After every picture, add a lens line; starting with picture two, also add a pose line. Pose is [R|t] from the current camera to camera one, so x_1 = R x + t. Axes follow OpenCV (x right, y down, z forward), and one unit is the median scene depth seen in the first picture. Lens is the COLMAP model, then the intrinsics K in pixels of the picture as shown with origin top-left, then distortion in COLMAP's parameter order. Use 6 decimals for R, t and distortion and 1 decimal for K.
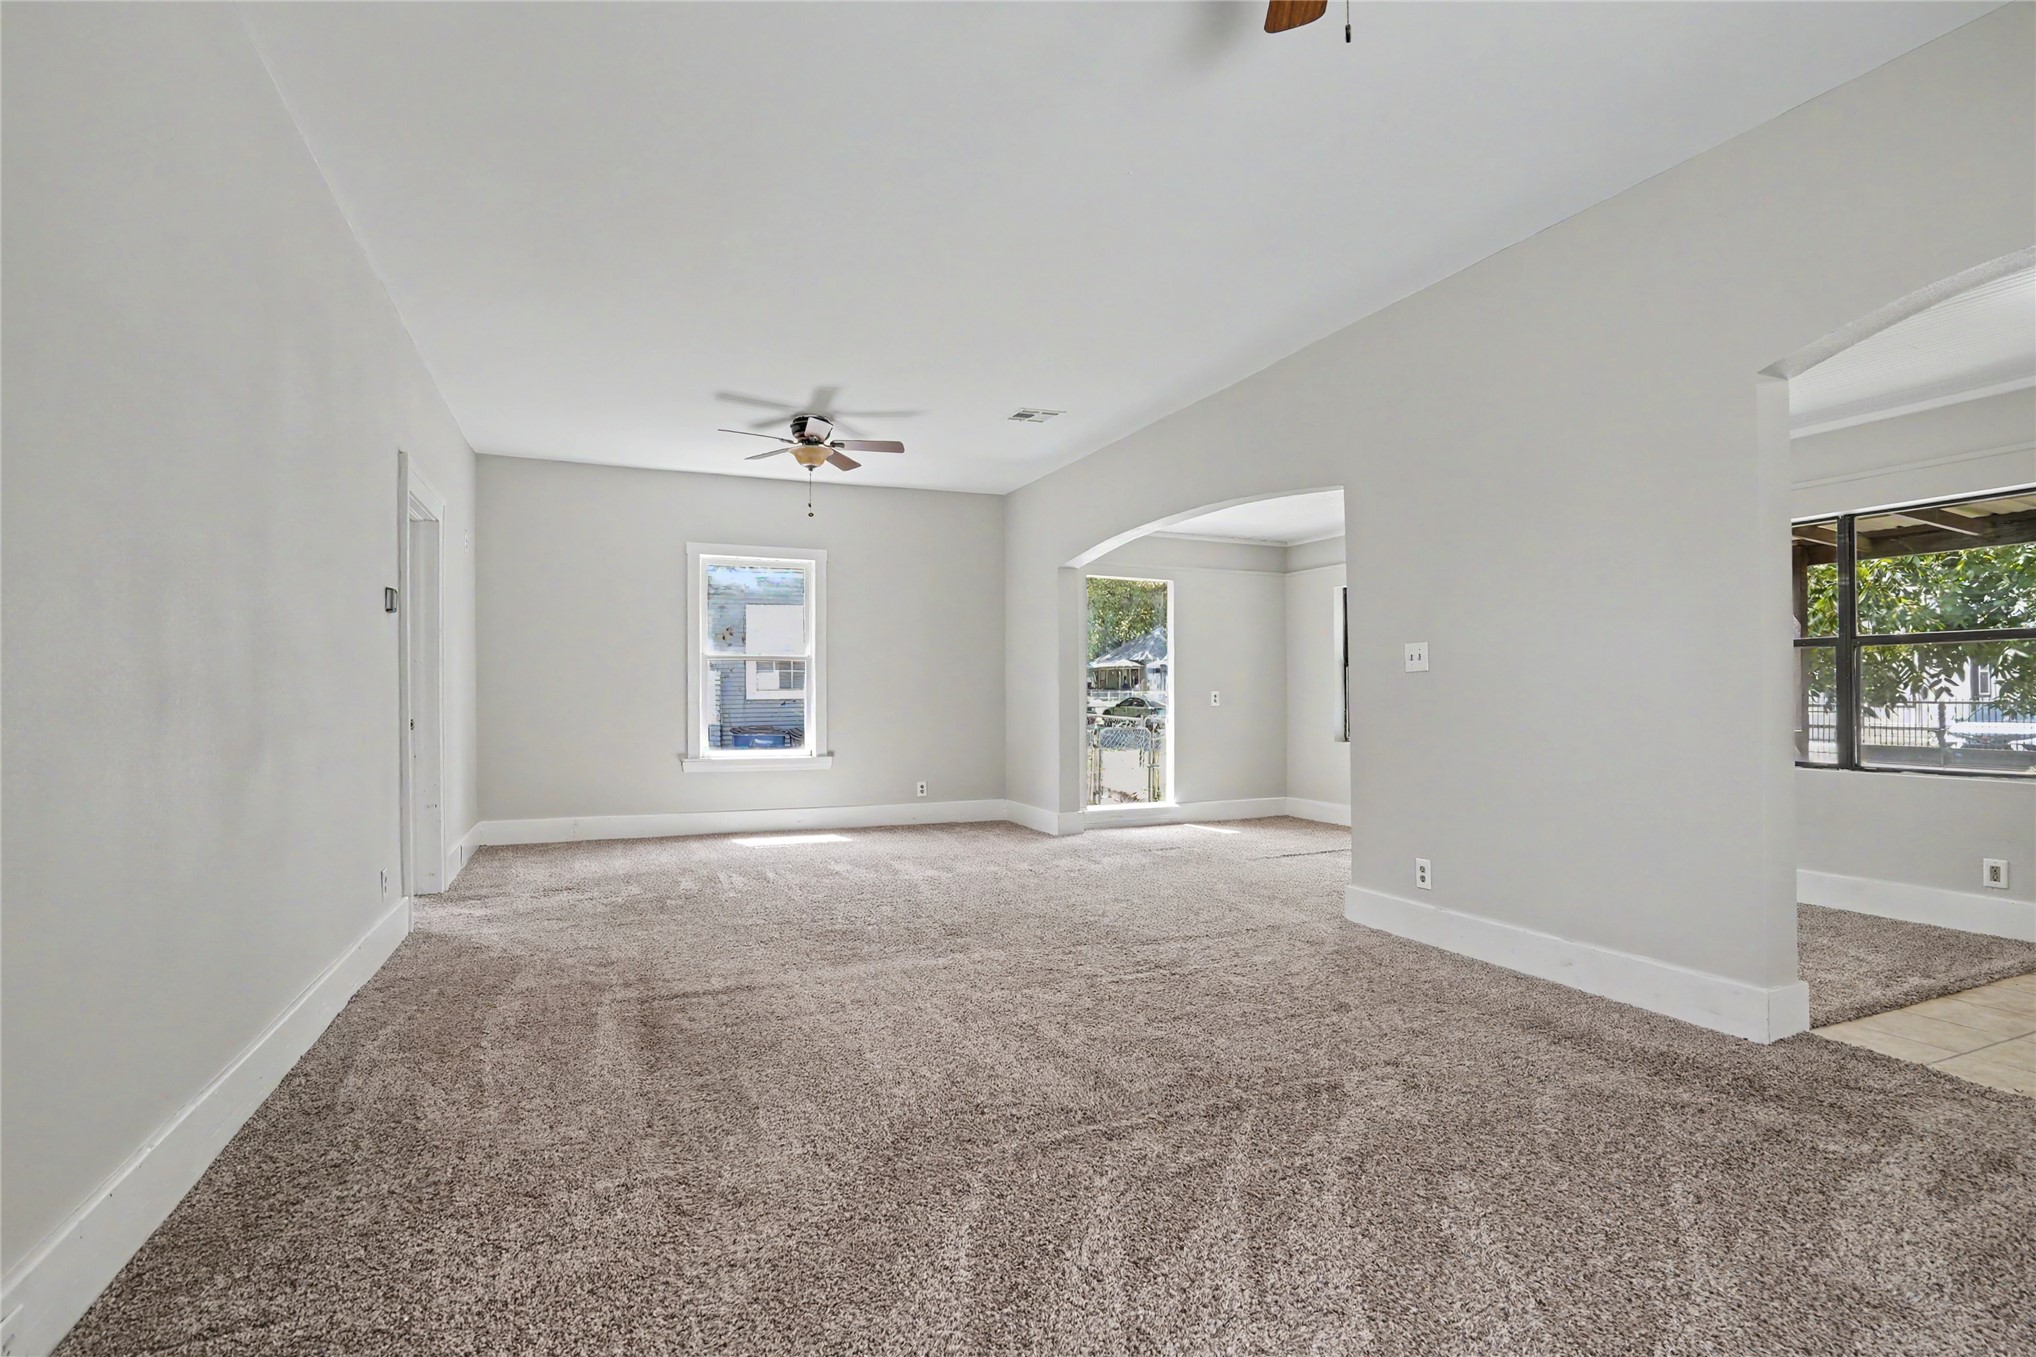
lens RADIAL K [[967.2, 0, 1006.9], [0, 967.2, 708.4], [0, 0, 1]] dist [-0.049227, 0.016951]
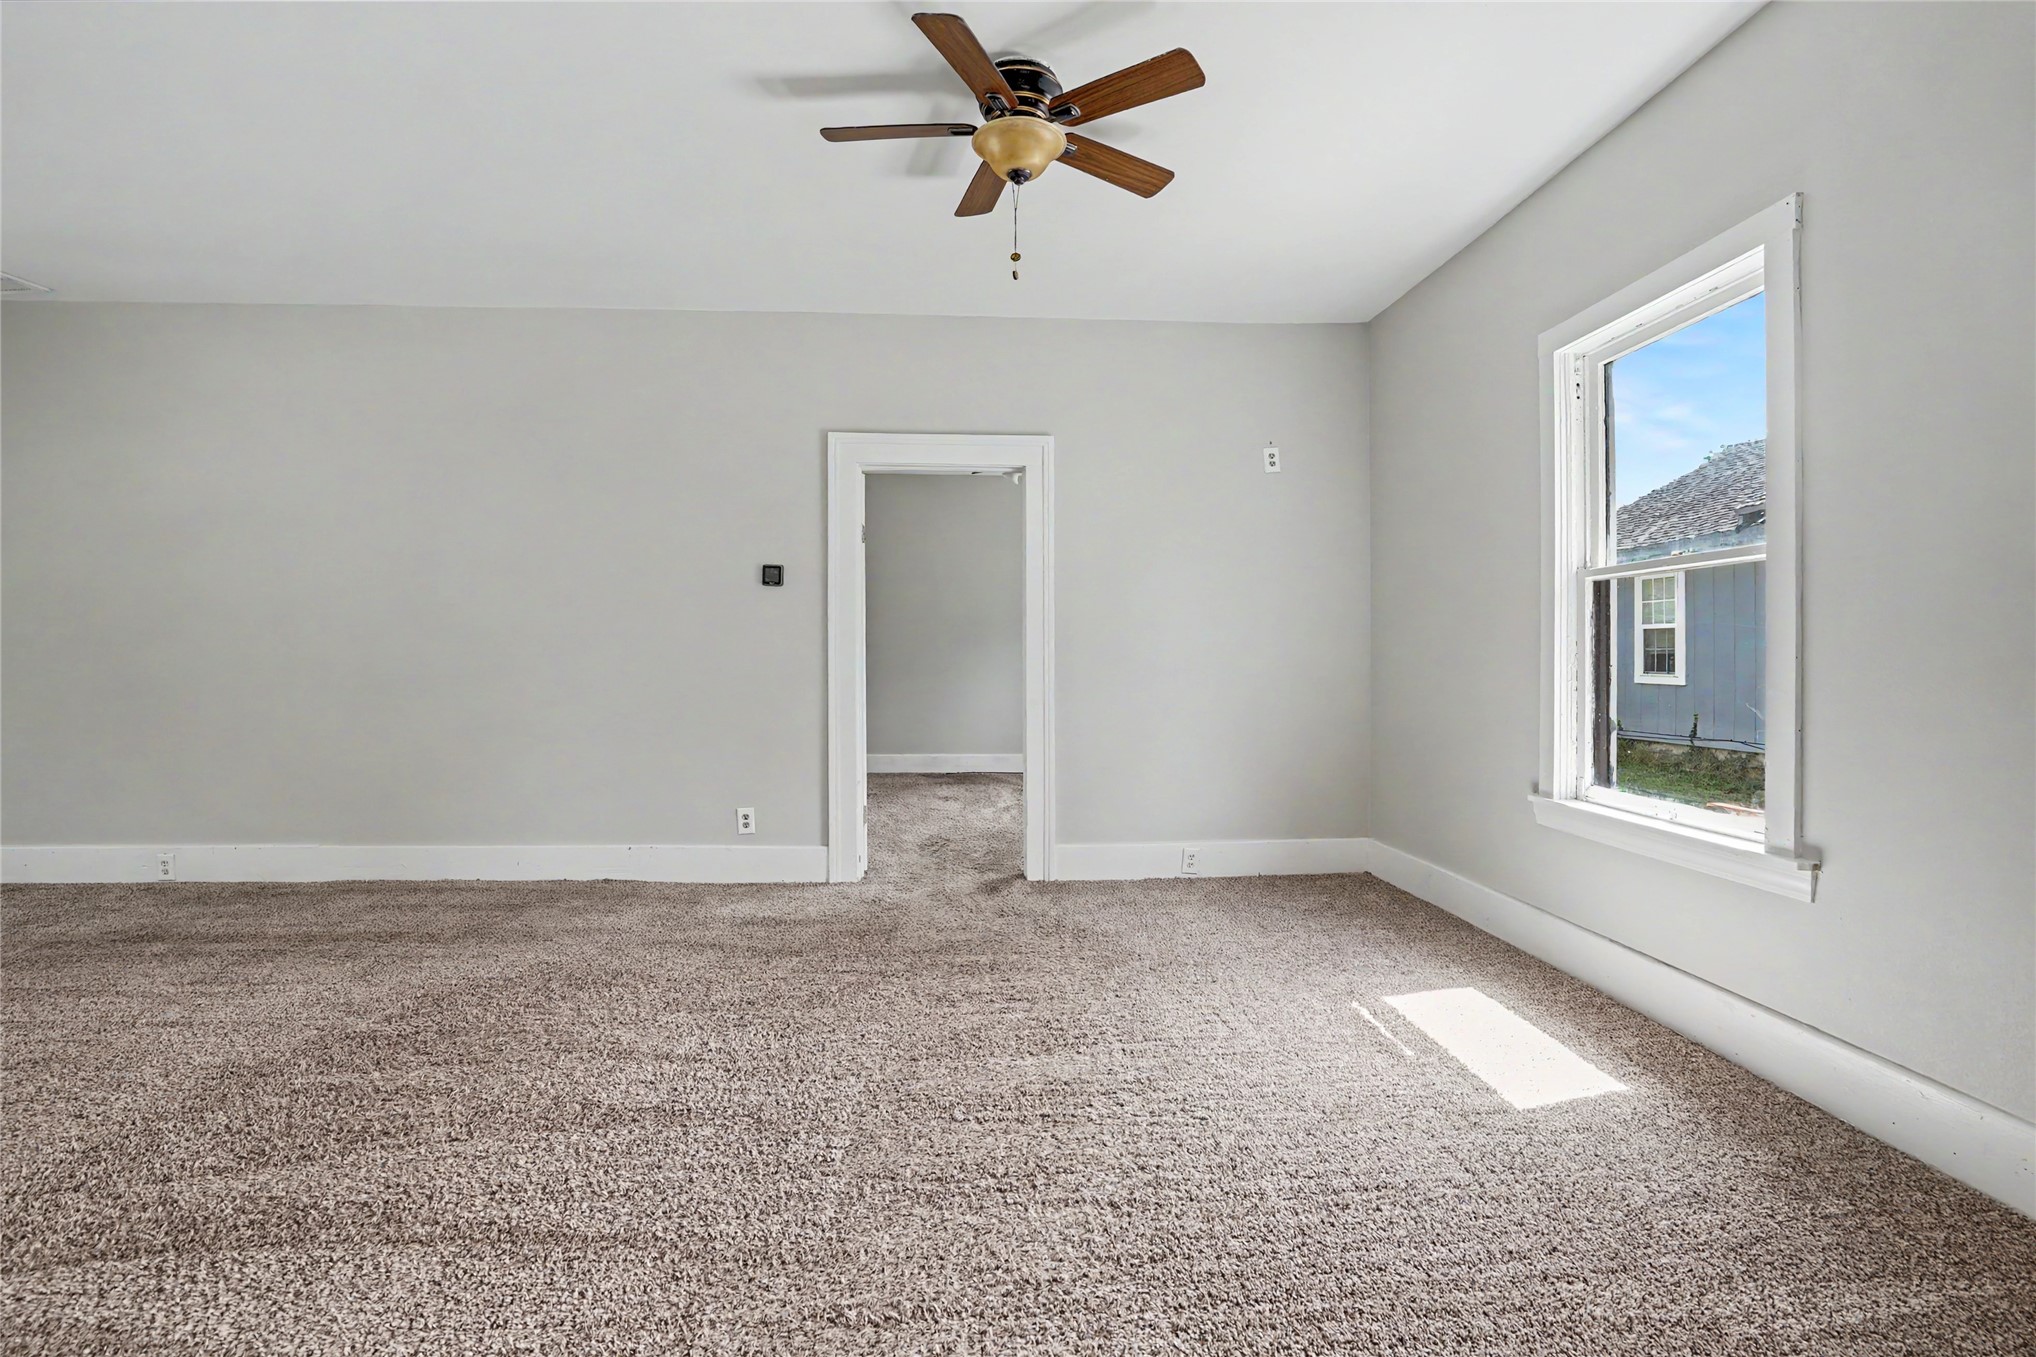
lens RADIAL K [[967.2, 0, 1036.6], [0, 967.2, 665.5], [0, 0, 1]] dist [-0.049227, 0.016951]
pose [[-0.321262, 0.006239, -0.946970, 0.182407], [-0.015340, 0.999813, 0.011791, -0.012937], [0.946866, 0.018314, -0.321106, 0.903364]]
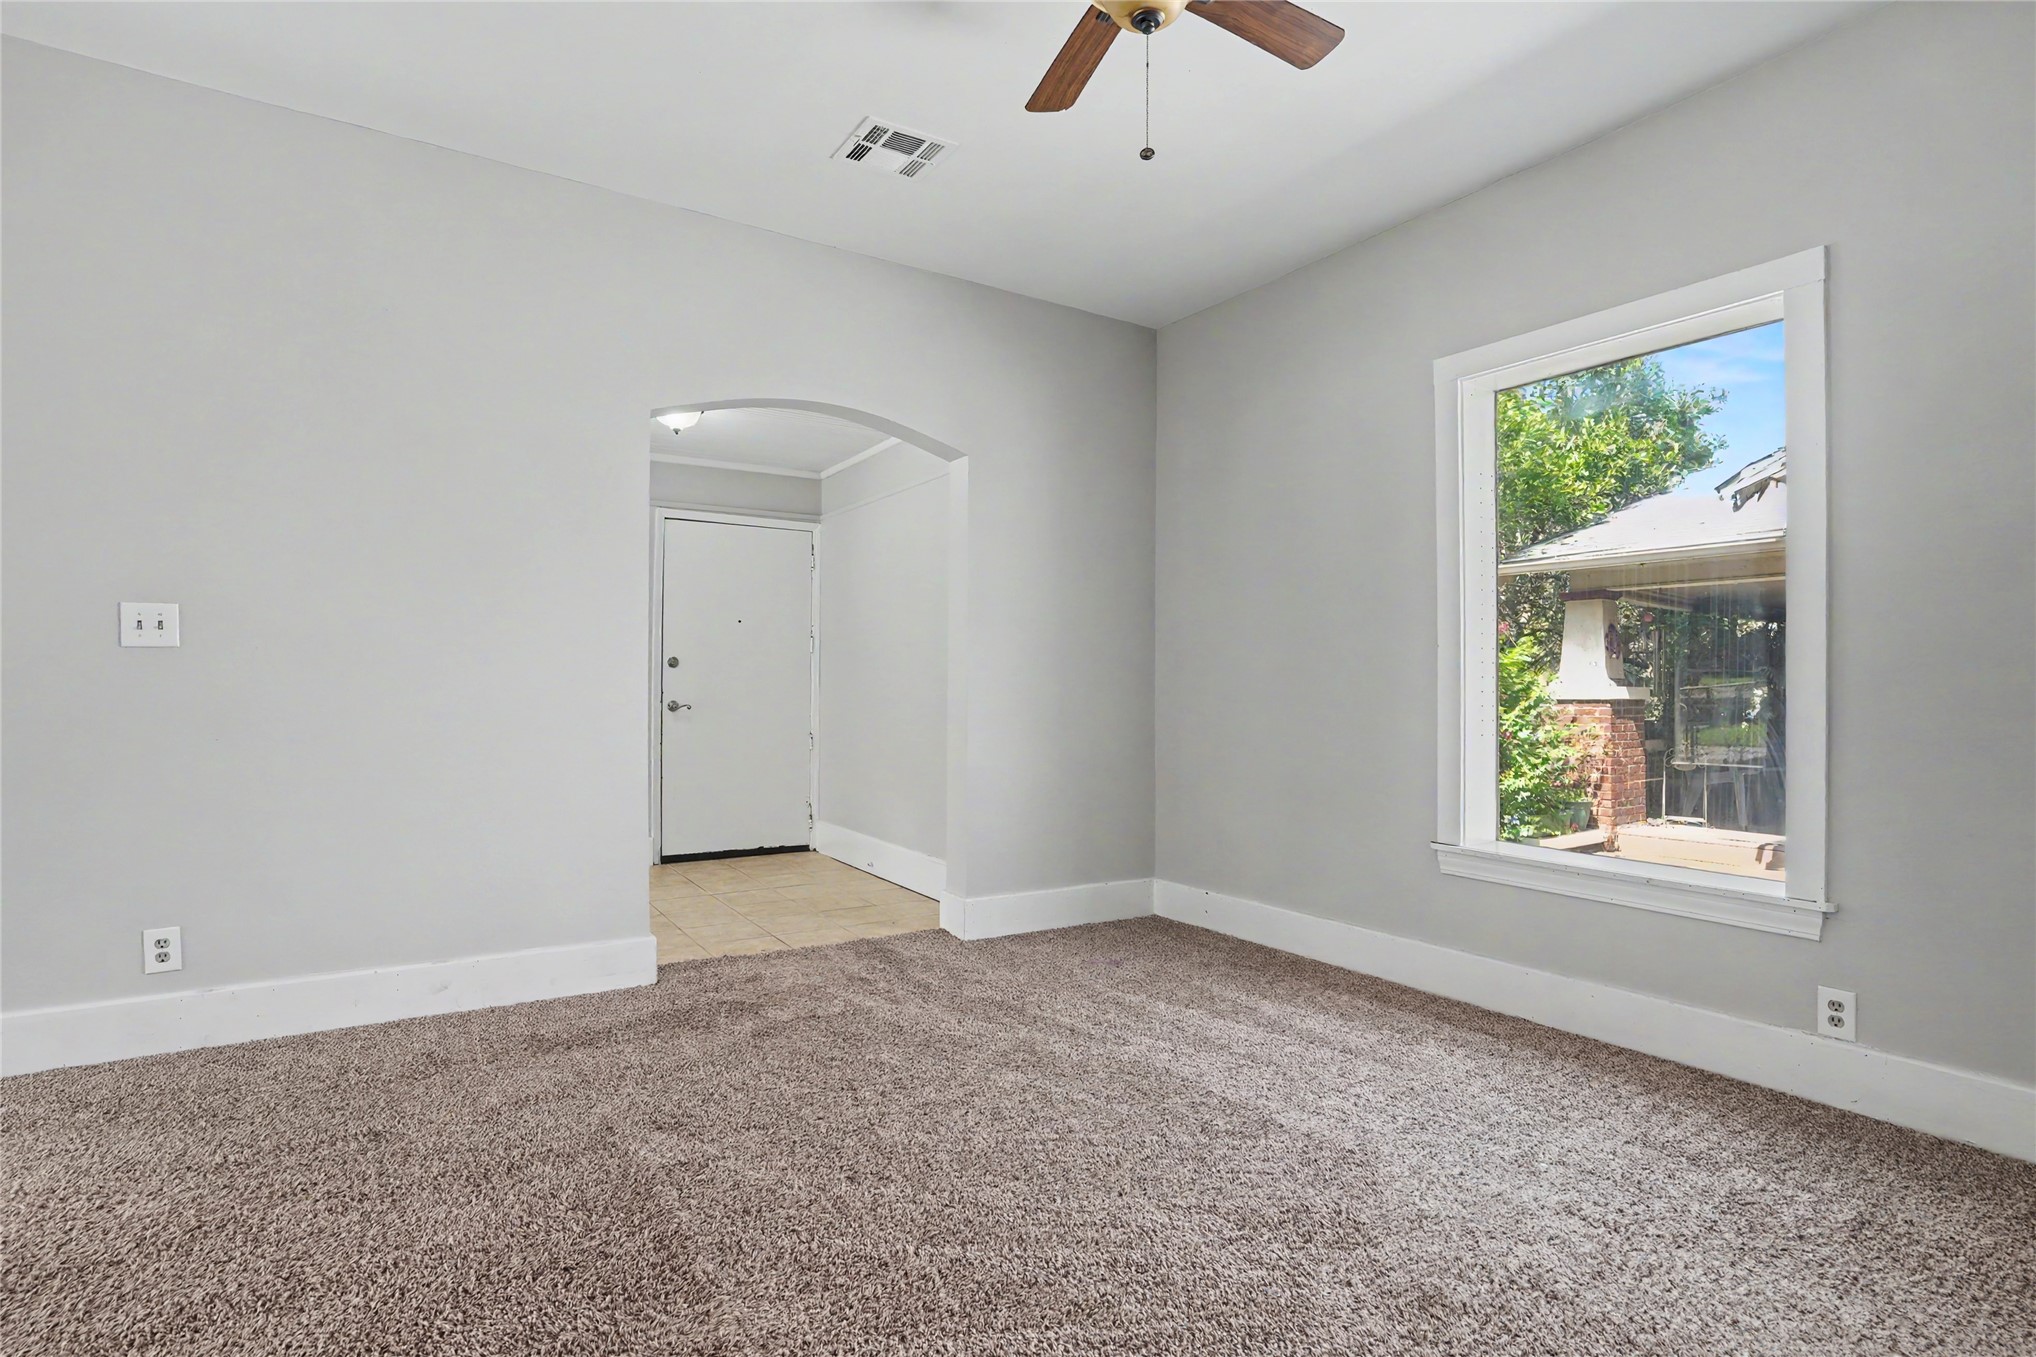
lens RADIAL K [[967.2, 0, 1005.7], [0, 967.2, 682.6], [0, 0, 1]] dist [-0.049227, 0.016951]
pose [[-0.185377, 0.009819, 0.982618, -0.174781], [0.005426, 0.999945, -0.008968, -0.002442], [-0.982652, 0.003669, -0.185421, 0.299008]]
